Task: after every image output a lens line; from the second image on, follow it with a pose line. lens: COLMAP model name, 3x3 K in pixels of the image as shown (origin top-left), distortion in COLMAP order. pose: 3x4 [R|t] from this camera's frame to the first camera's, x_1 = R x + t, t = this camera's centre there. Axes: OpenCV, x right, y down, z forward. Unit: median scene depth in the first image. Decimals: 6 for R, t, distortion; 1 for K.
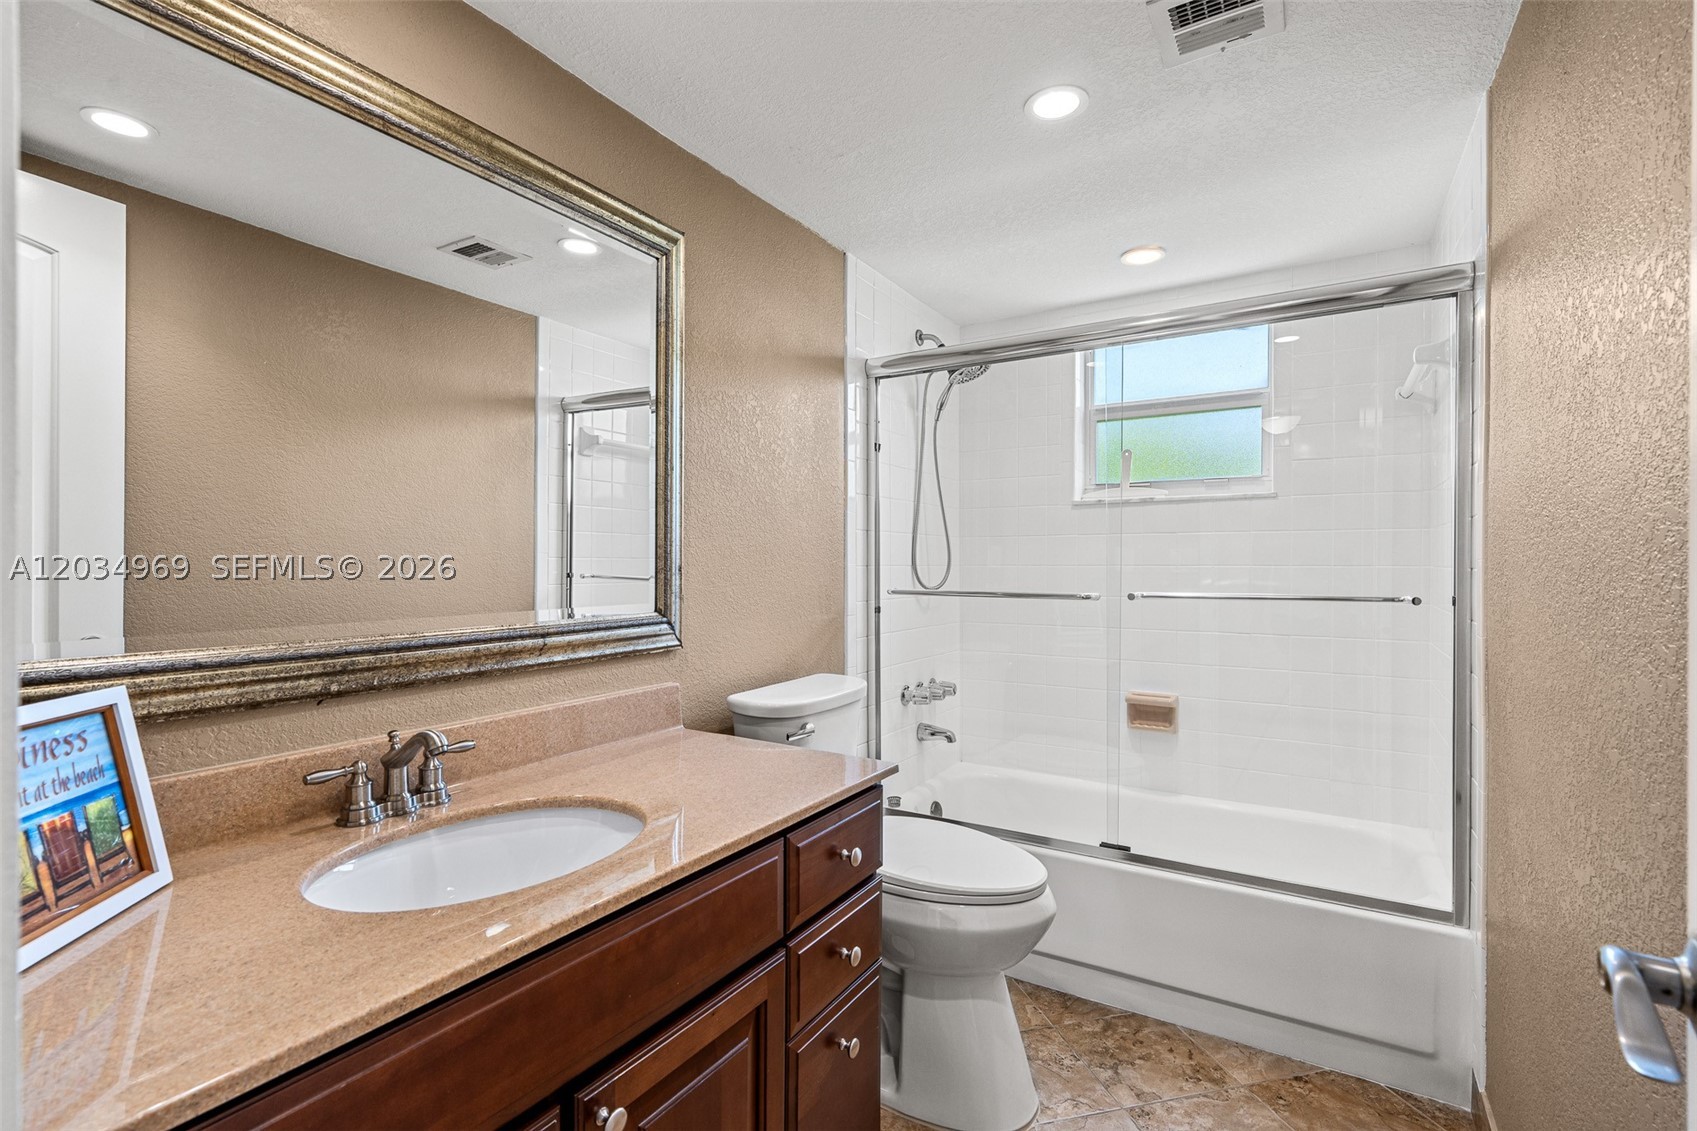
lens RADIAL K [[766.0, 0, 850.9], [0, 766.0, 572.0], [0, 0, 1]] dist [-0.003047, 0.000111]
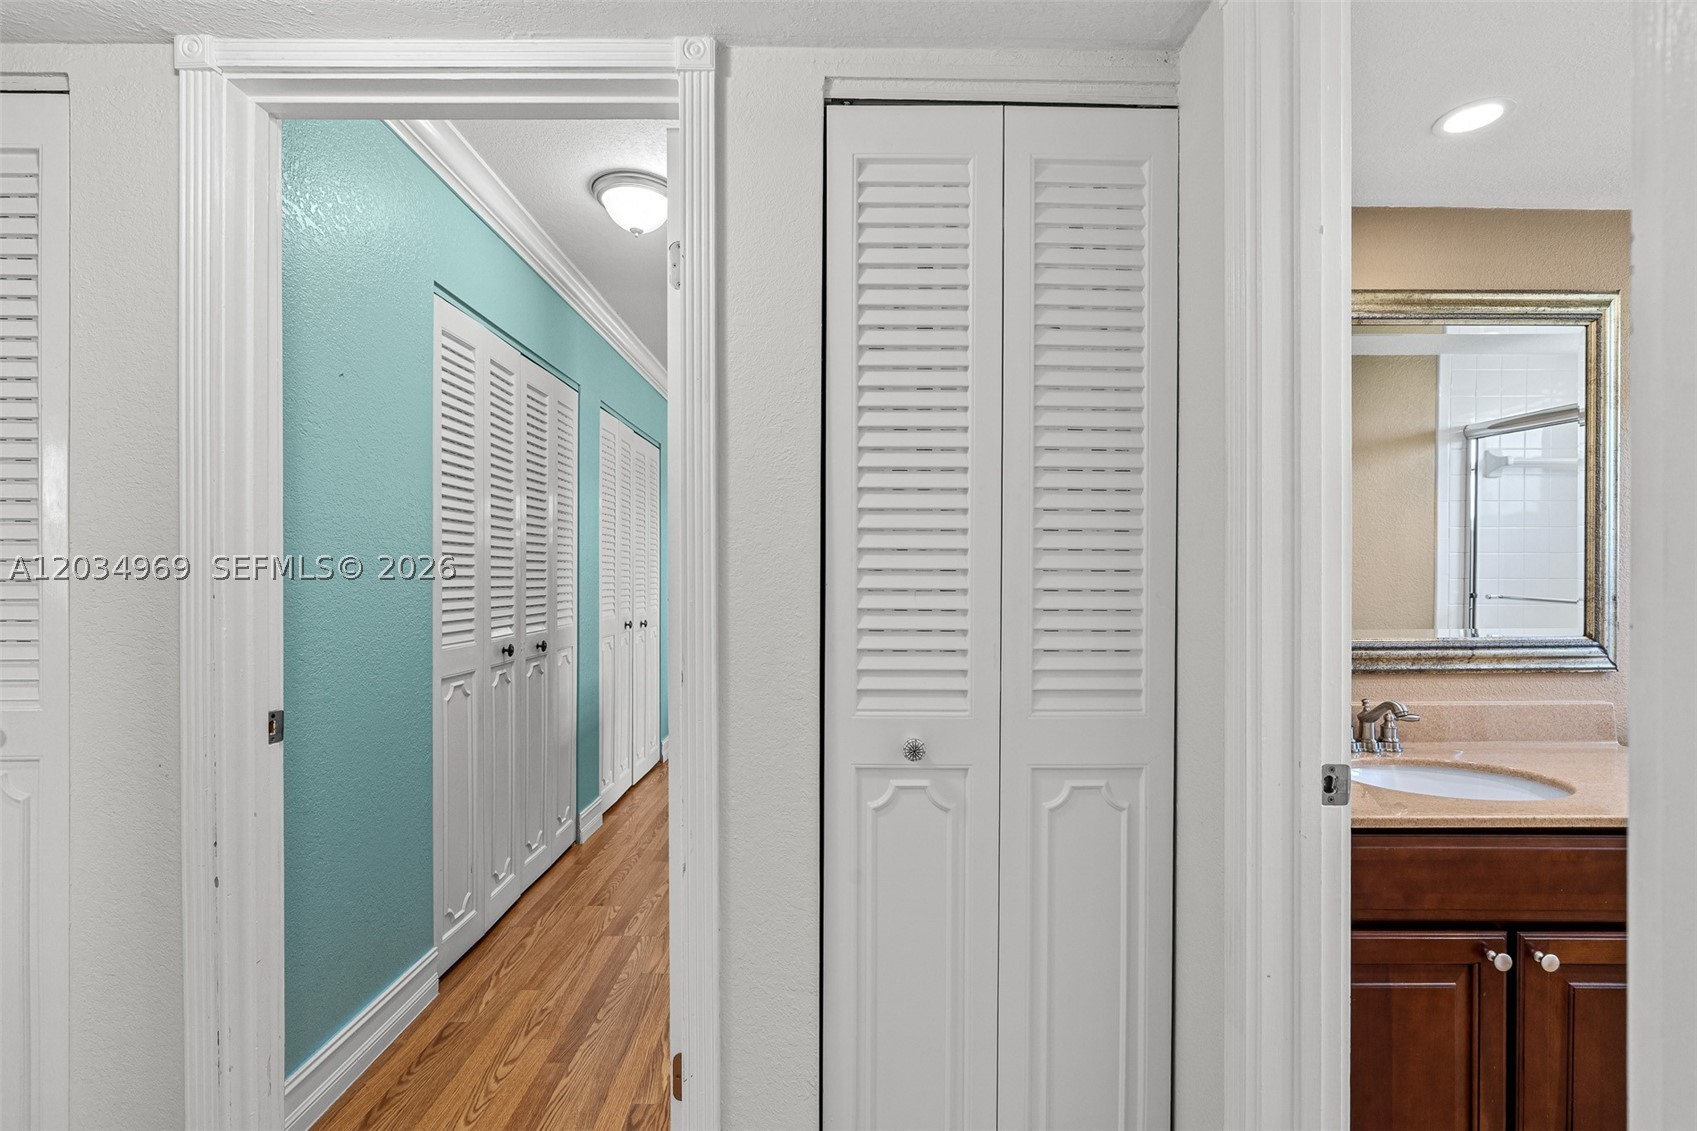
lens RADIAL K [[766.0, 0, 850.9], [0, 766.0, 572.0], [0, 0, 1]] dist [-0.003047, 0.000111]
pose [[0.528204, -0.002868, -0.849113, 0.140265], [-0.007900, 0.999934, -0.008292, -0.026527], [0.849081, 0.011088, 0.528147, -0.554500]]
